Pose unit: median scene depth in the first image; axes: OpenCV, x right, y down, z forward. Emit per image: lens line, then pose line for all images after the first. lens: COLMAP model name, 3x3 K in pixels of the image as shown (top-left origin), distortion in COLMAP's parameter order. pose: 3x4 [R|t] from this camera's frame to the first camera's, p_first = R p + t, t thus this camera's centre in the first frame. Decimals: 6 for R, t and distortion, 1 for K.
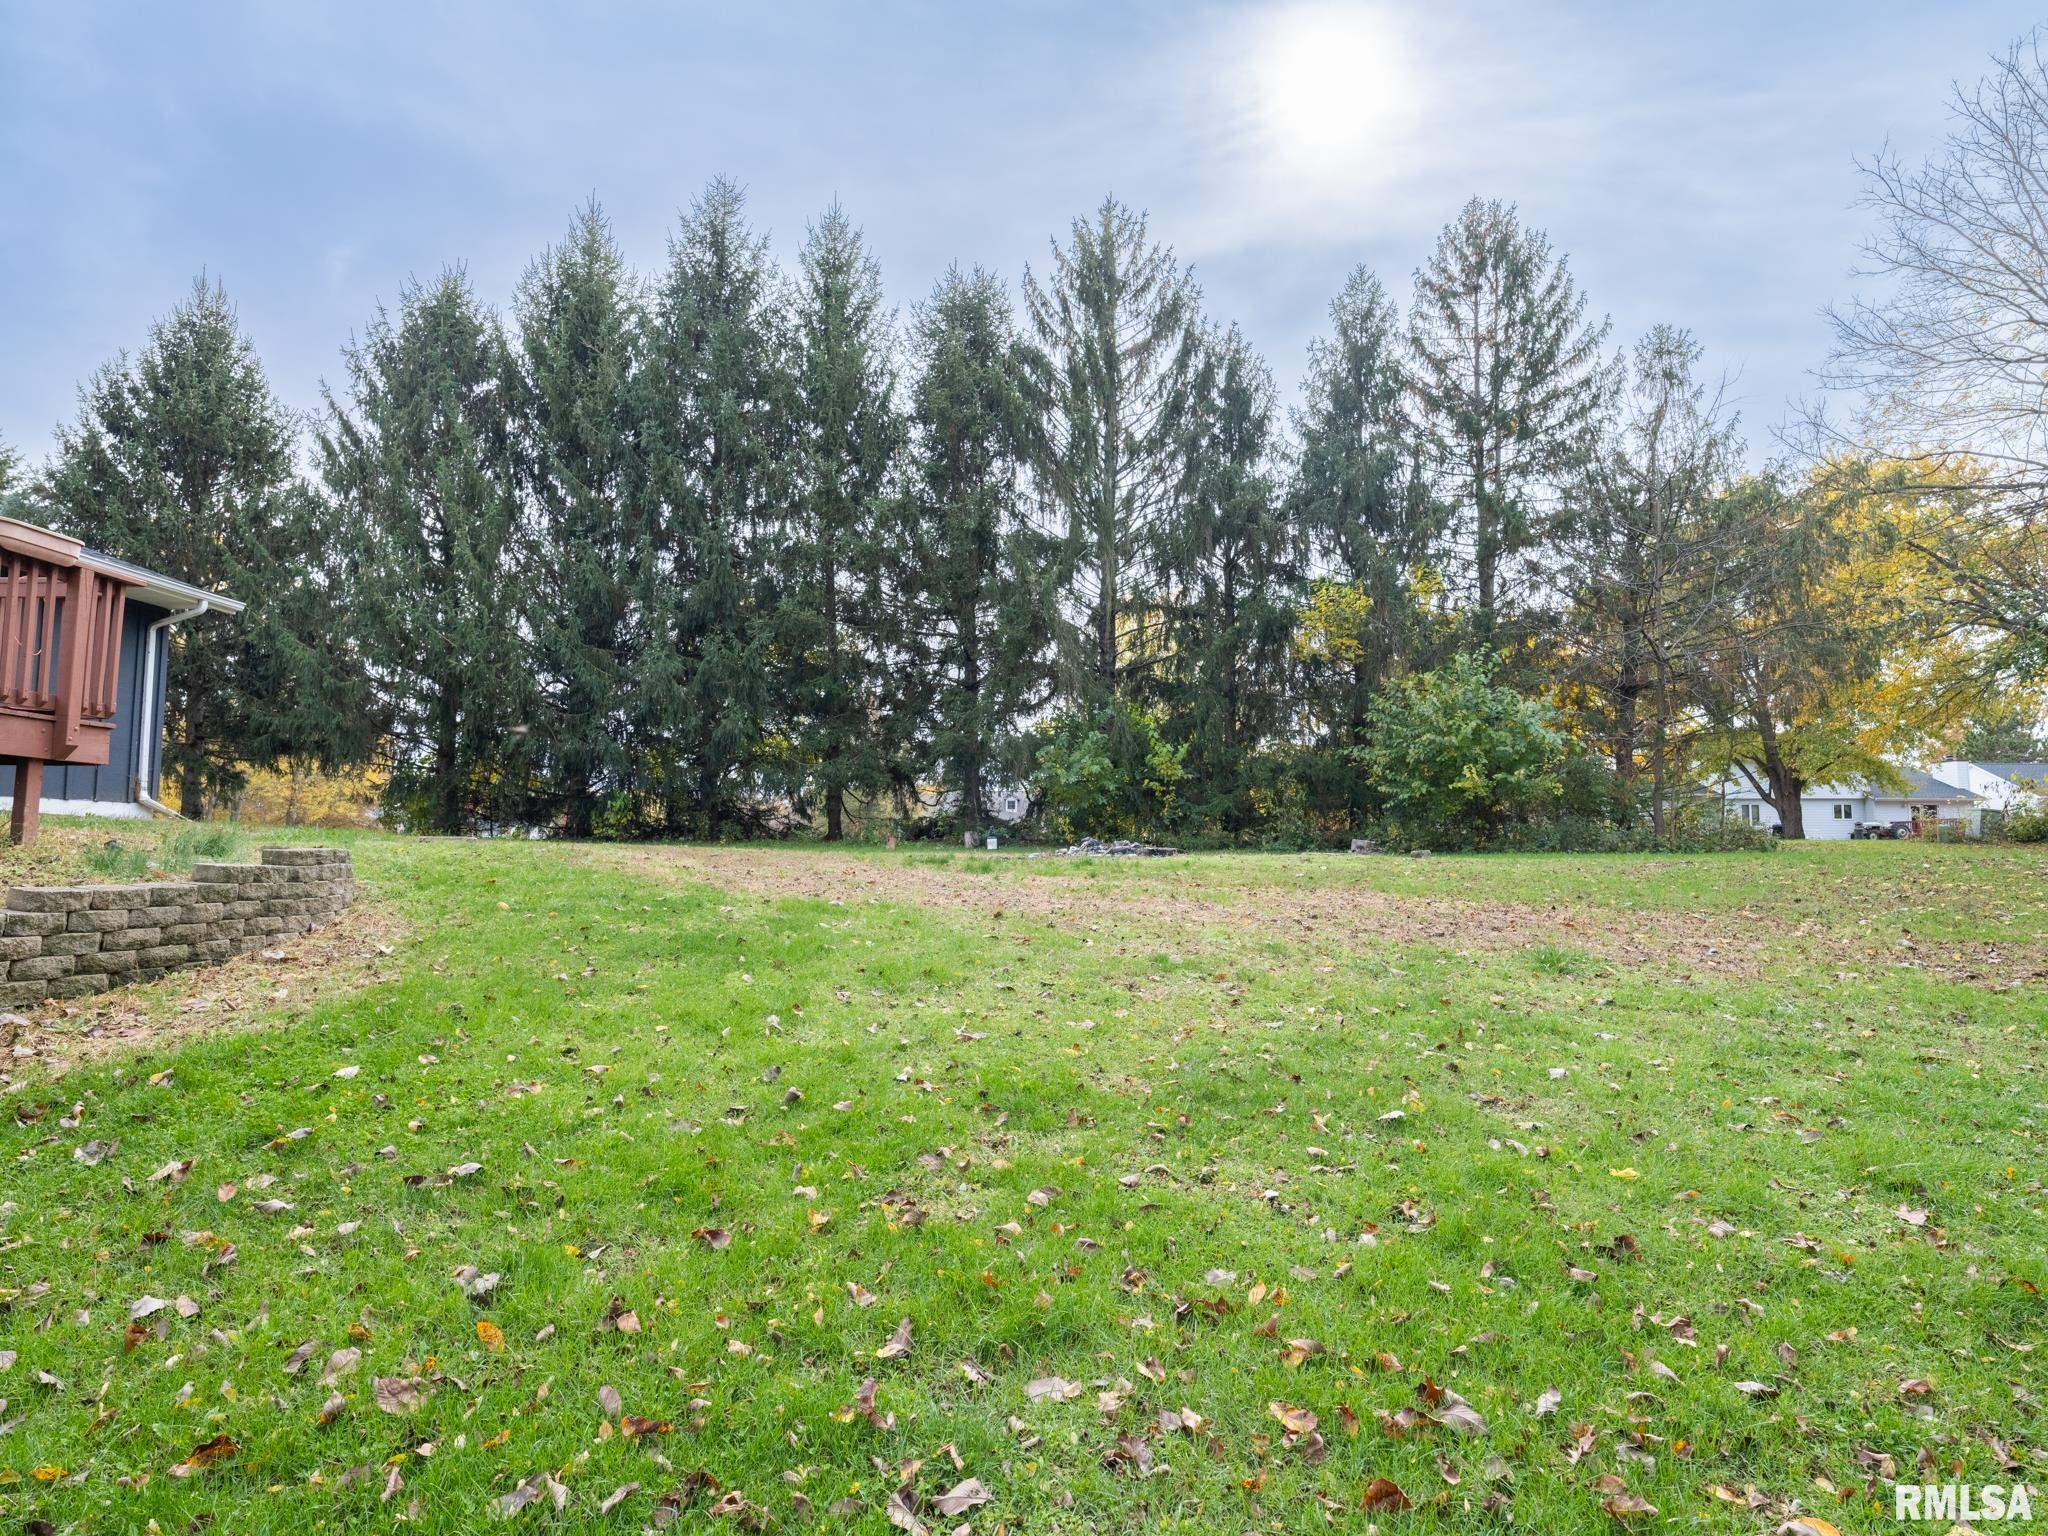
lens RADIAL K [[1099.0, 0, 1024.3], [0, 1099.0, 778.9], [0, 0, 1]] dist [0.004854, -0.003224]
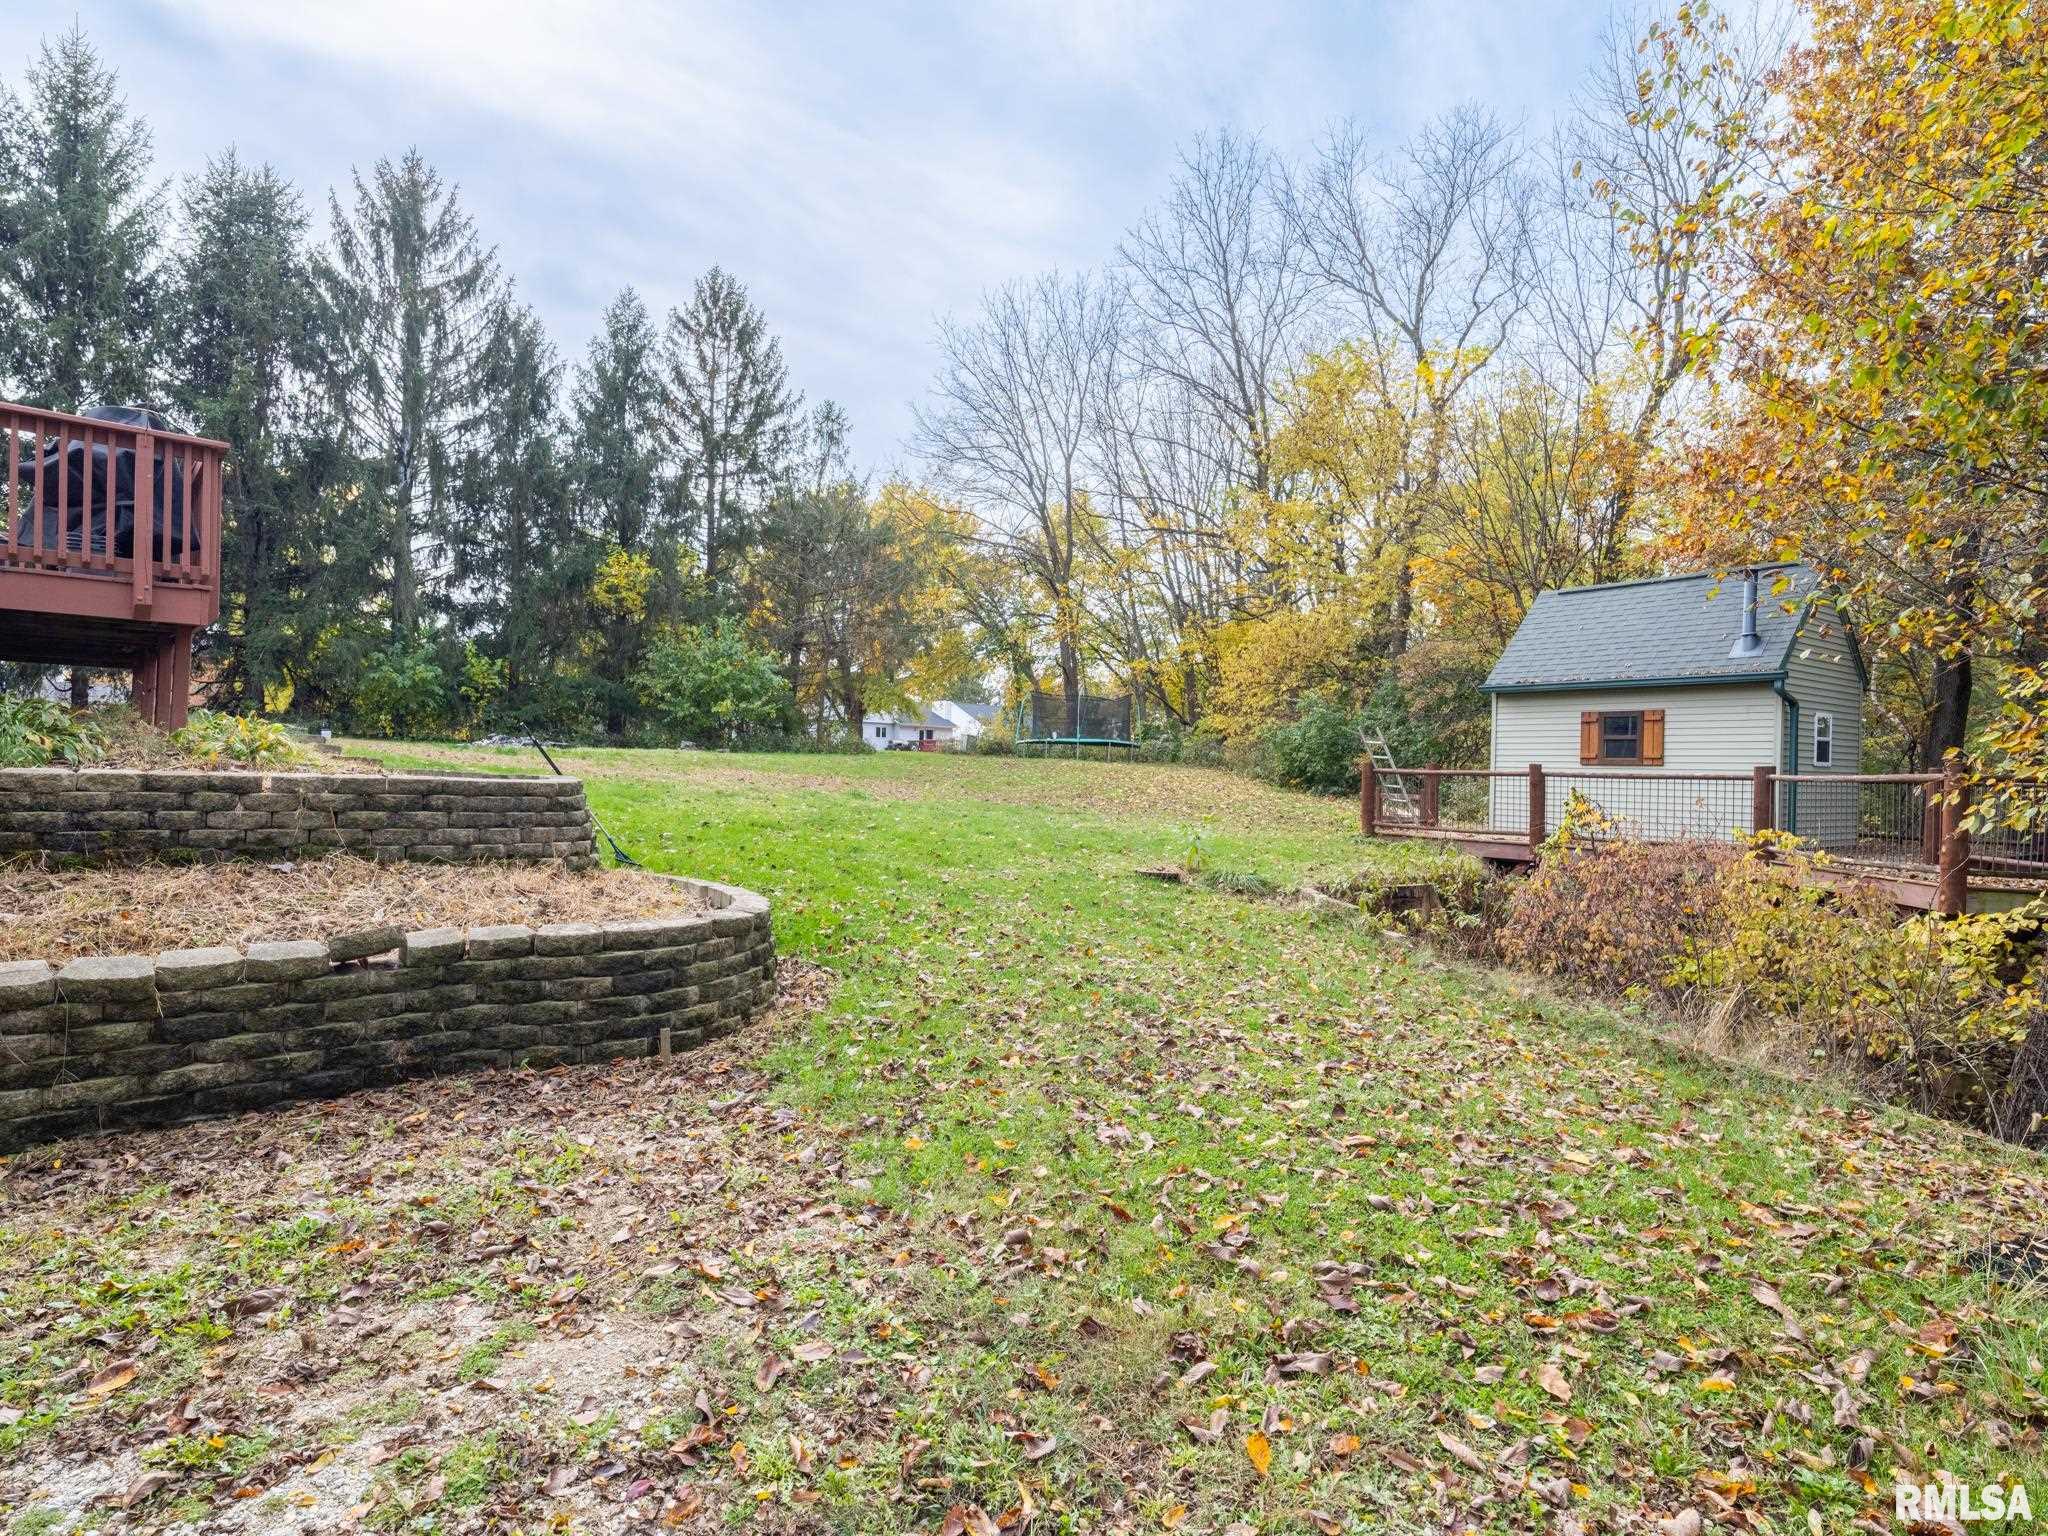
lens RADIAL K [[1099.0, 0, 1024.3], [0, 1099.0, 778.9], [0, 0, 1]] dist [0.004854, -0.003224]
pose [[0.706447, 0.007914, 0.707722, -0.266378], [-0.068494, 0.996009, 0.057233, -0.008199], [-0.704444, -0.088906, 0.704169, -0.259660]]
